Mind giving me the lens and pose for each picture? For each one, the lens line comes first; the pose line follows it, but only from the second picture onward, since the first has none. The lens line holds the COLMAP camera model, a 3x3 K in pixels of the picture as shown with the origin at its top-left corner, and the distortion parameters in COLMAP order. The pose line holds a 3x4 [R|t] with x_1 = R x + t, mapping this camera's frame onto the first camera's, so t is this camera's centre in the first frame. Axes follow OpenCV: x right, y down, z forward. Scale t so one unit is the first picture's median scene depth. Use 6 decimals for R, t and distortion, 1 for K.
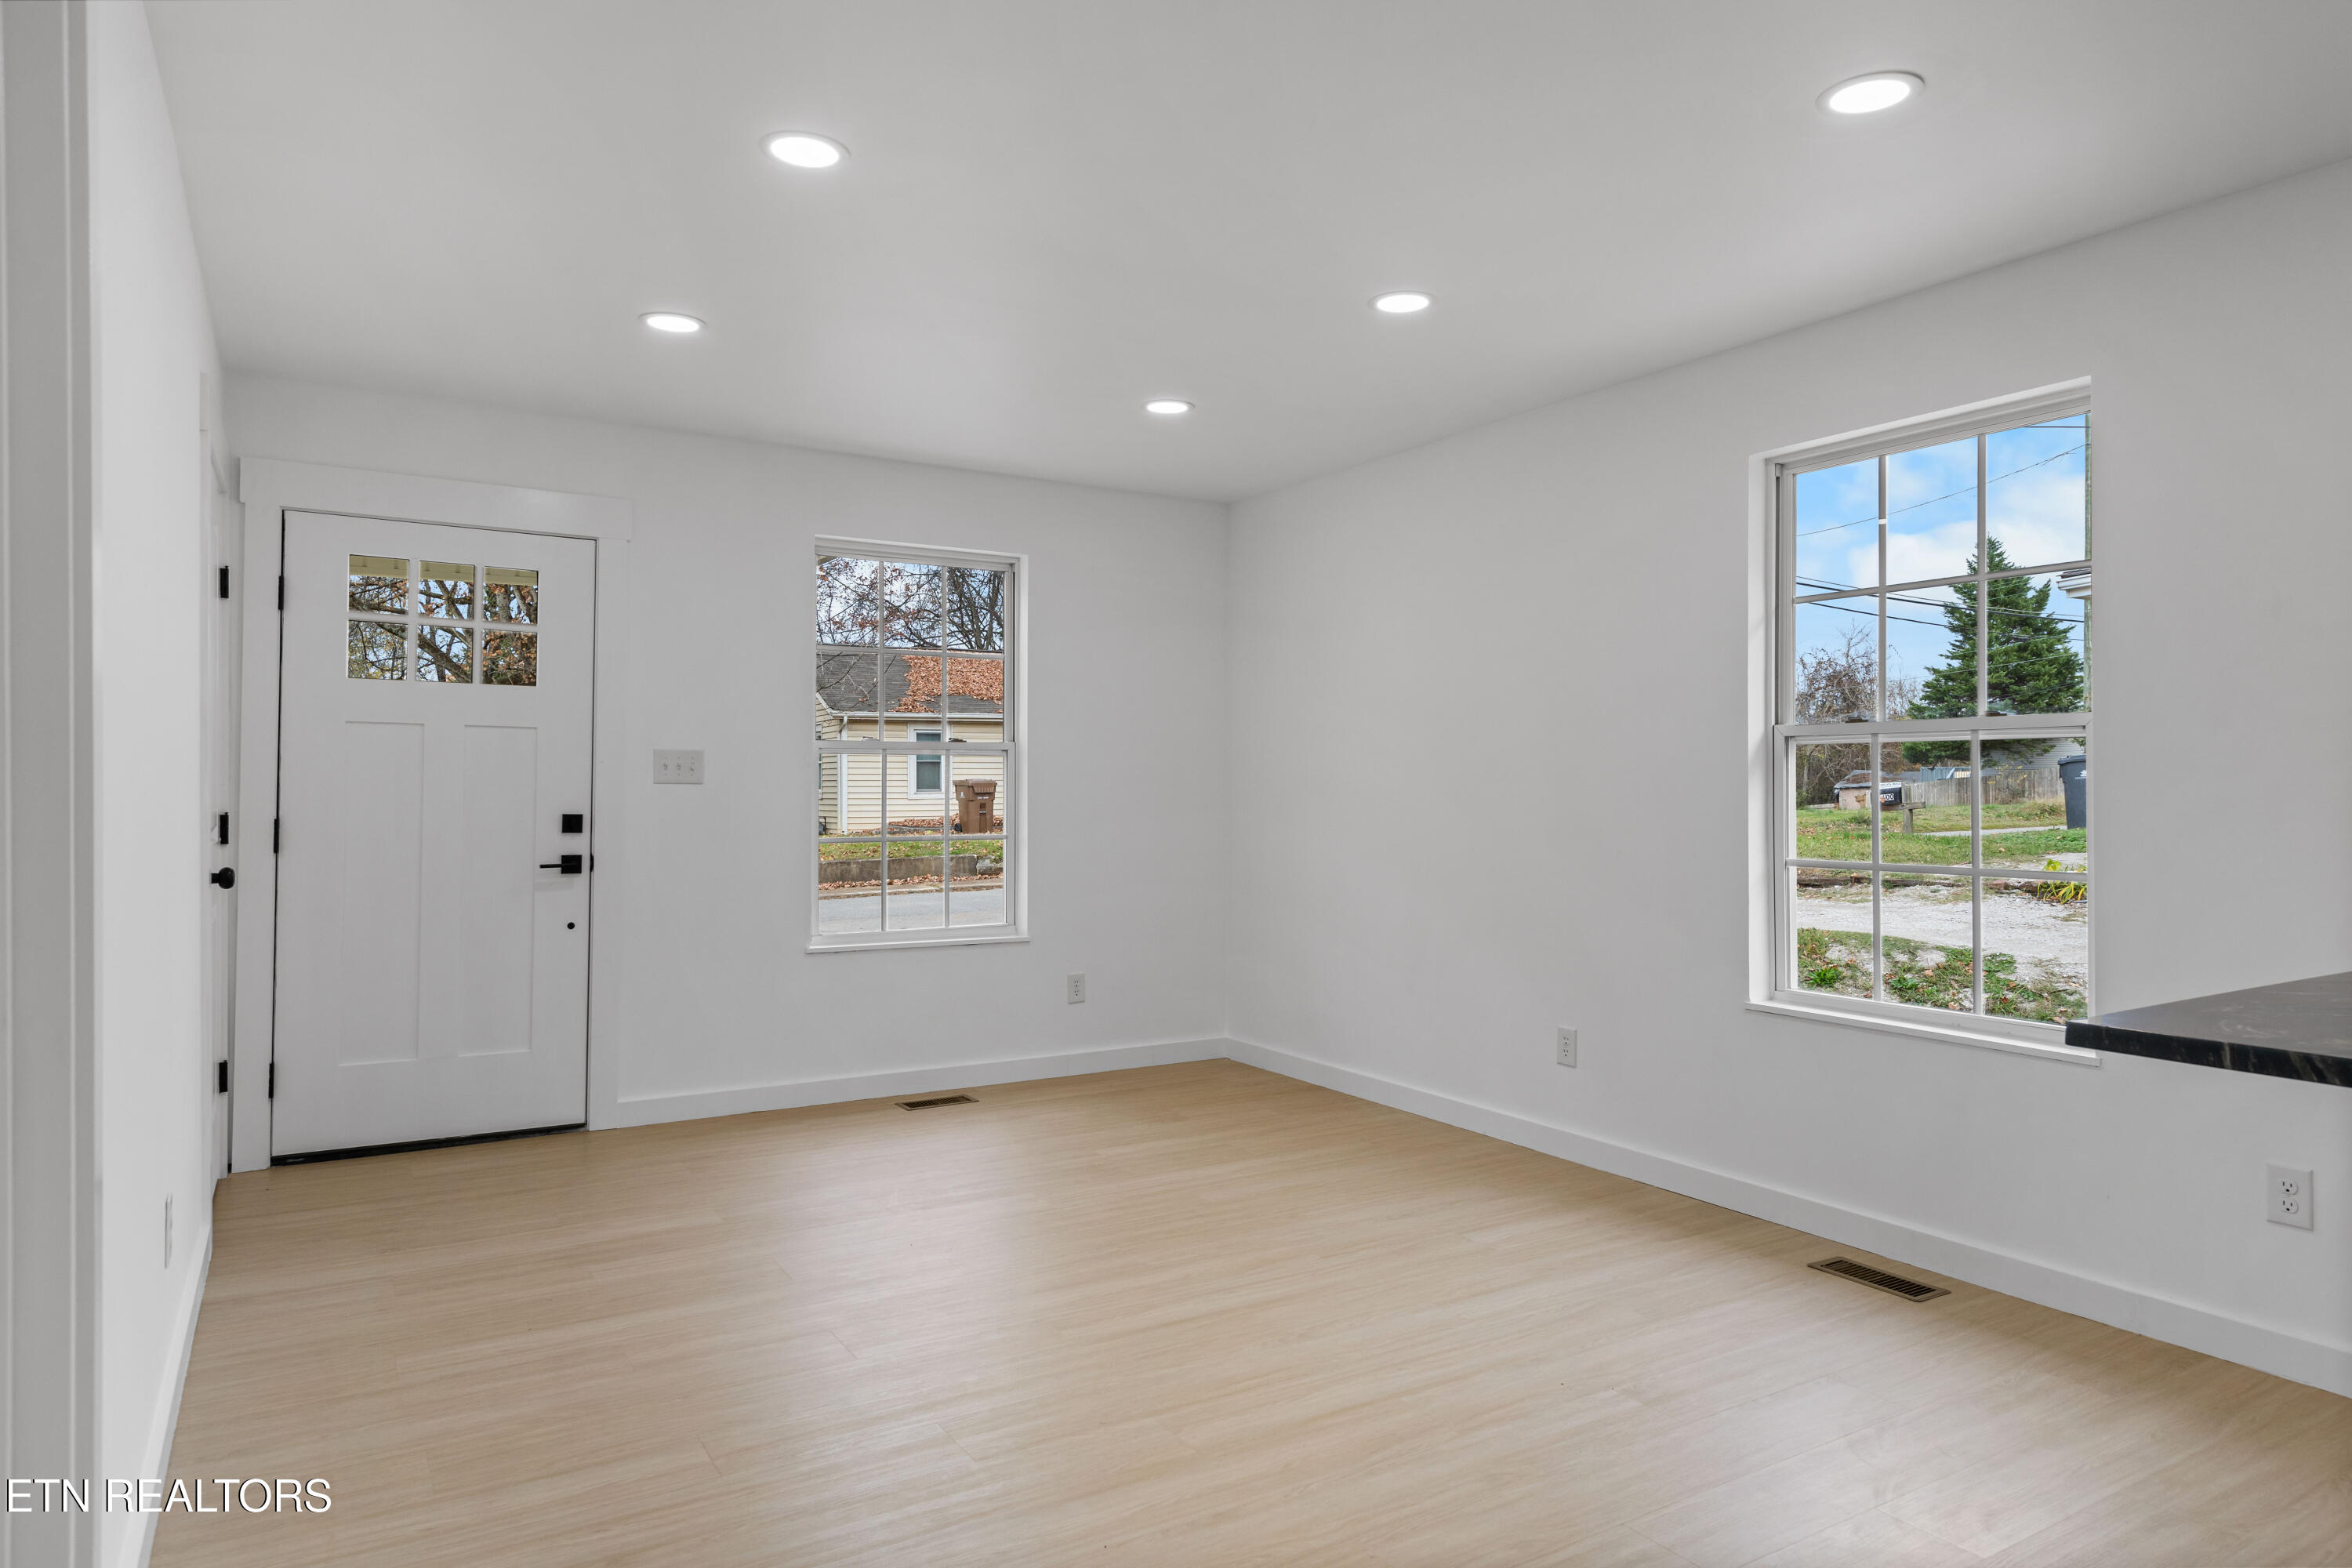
lens RADIAL K [[1385.9, 0, 1176.0], [0, 1385.9, 784.0], [0, 0, 1]] dist [0.003107, 0.000258]
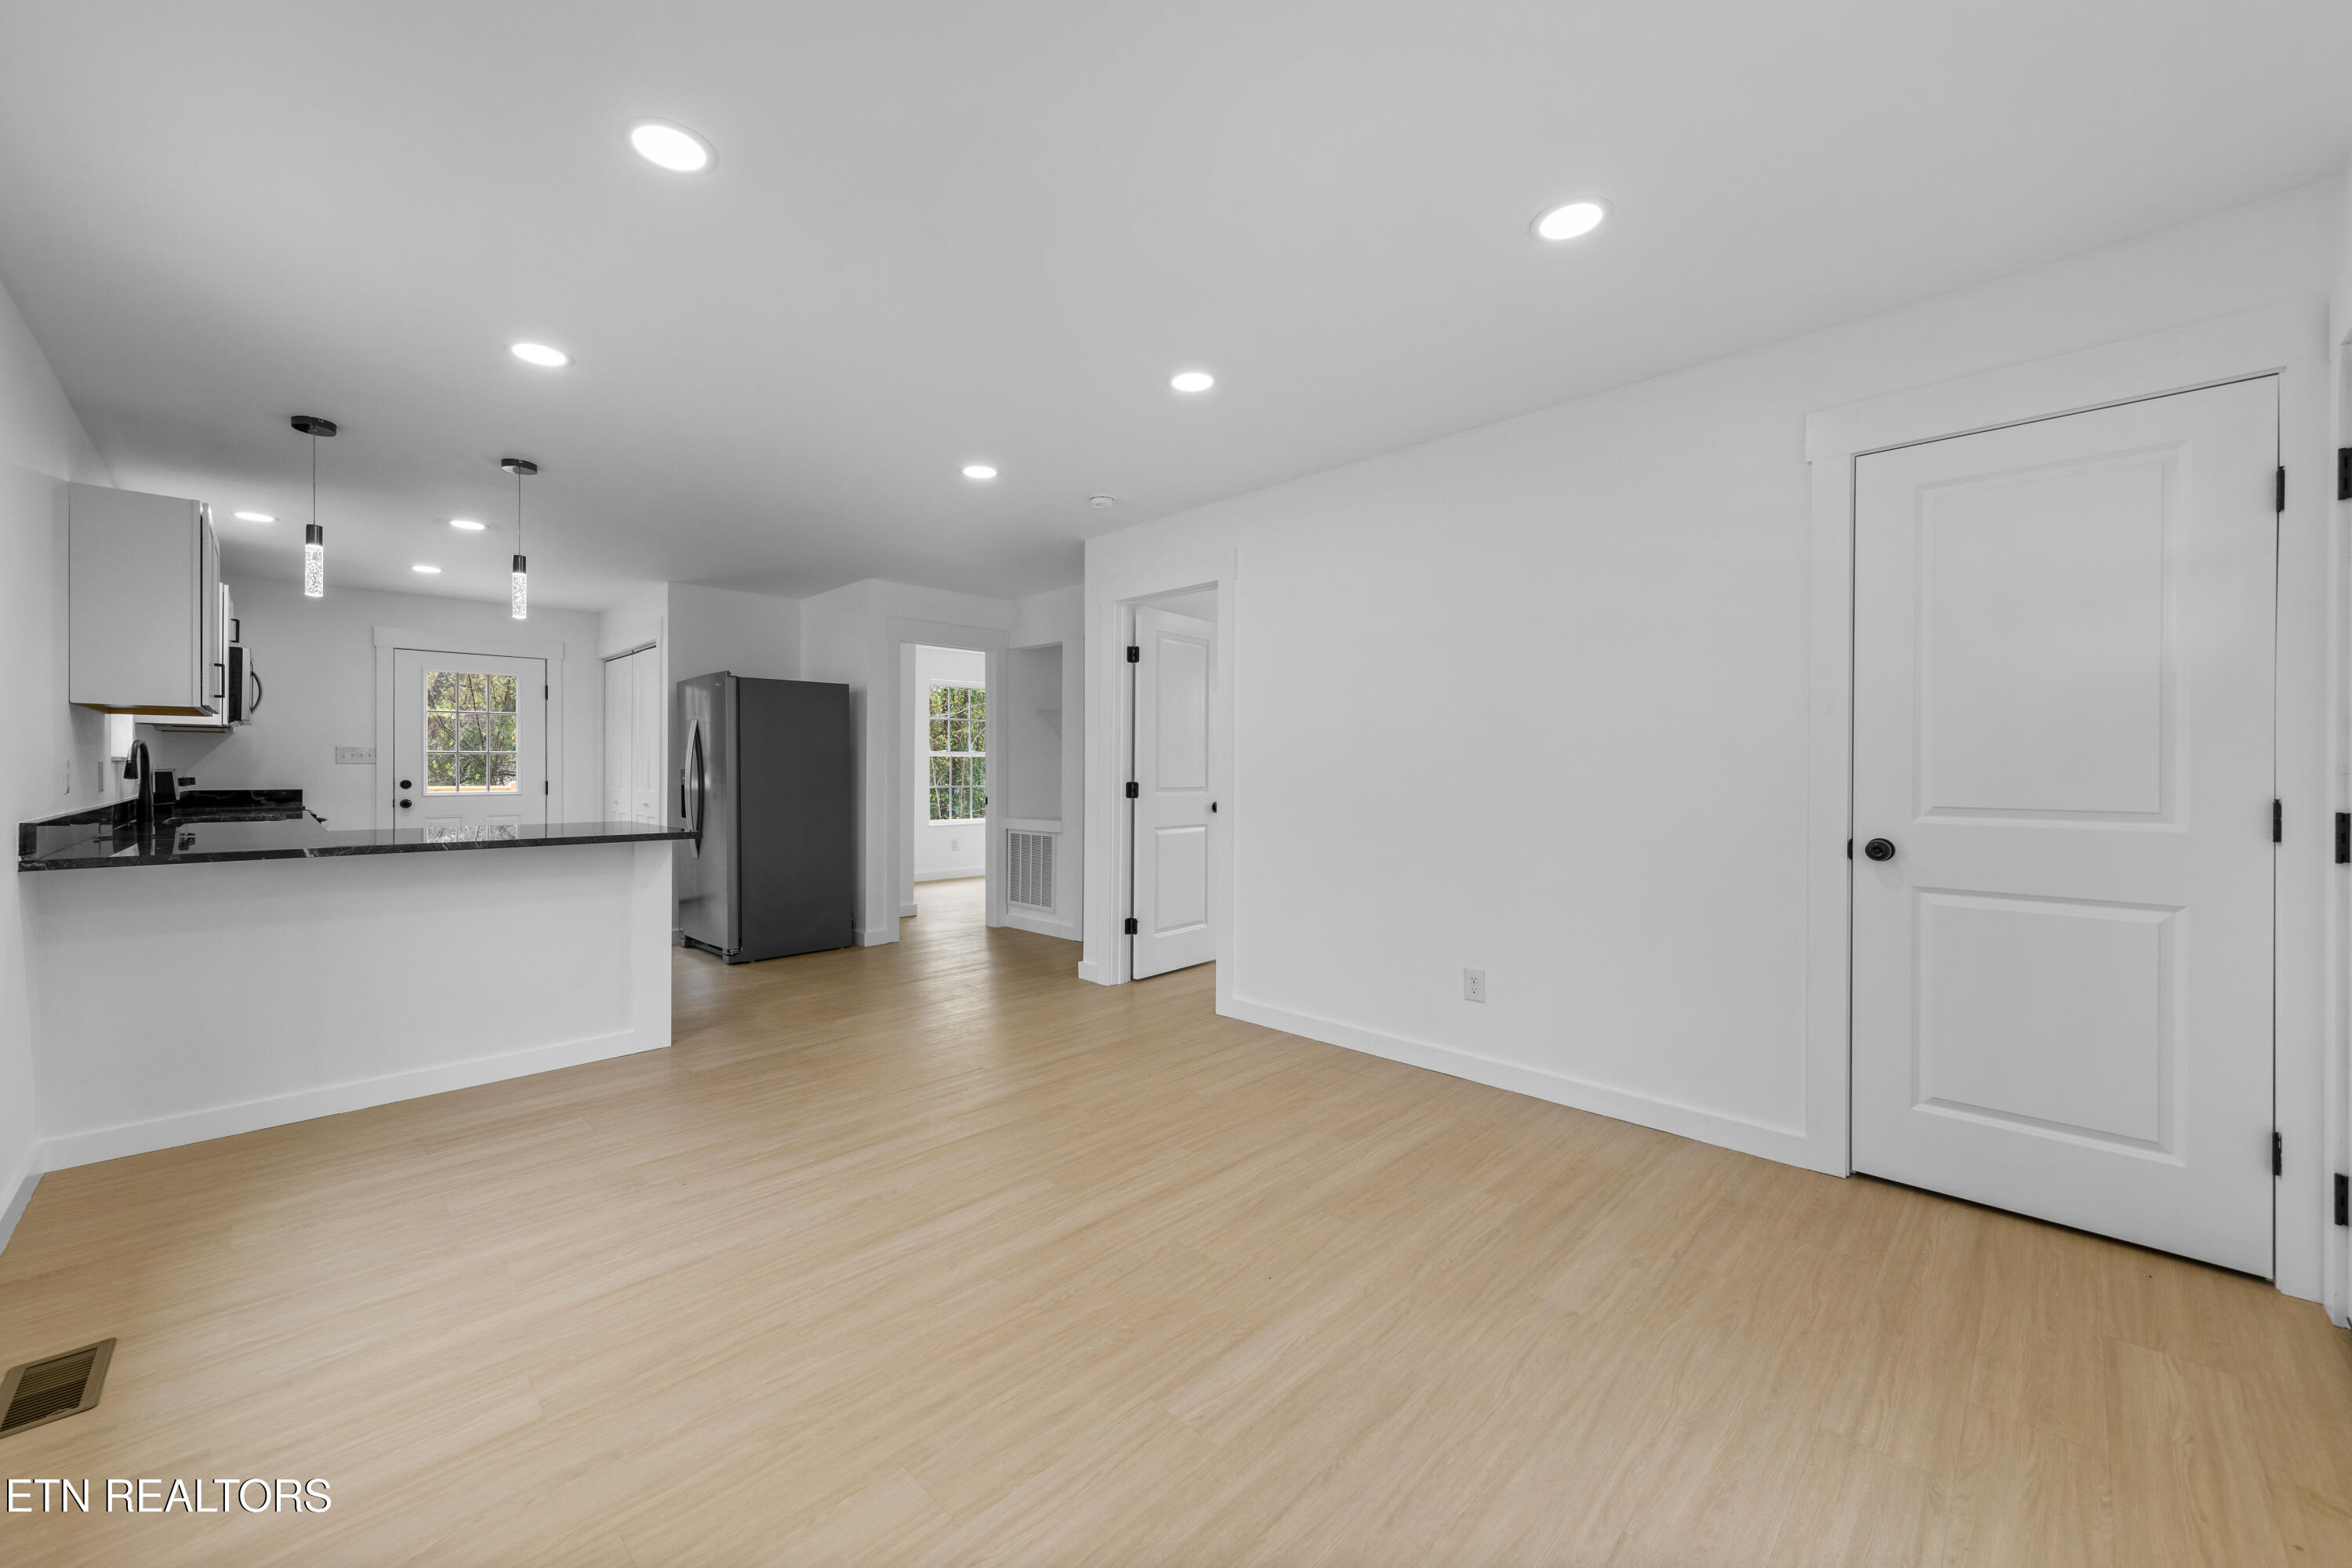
lens RADIAL K [[893.7, 0, 1170.0], [0, 893.7, 774.7], [0, 0, 1]] dist [0.001657, -0.000094]
pose [[-0.972665, -0.000462, -0.232211, 0.007891], [-0.000982, 0.999997, 0.002123, 0.009357], [0.232210, 0.002293, -0.972663, 2.004842]]
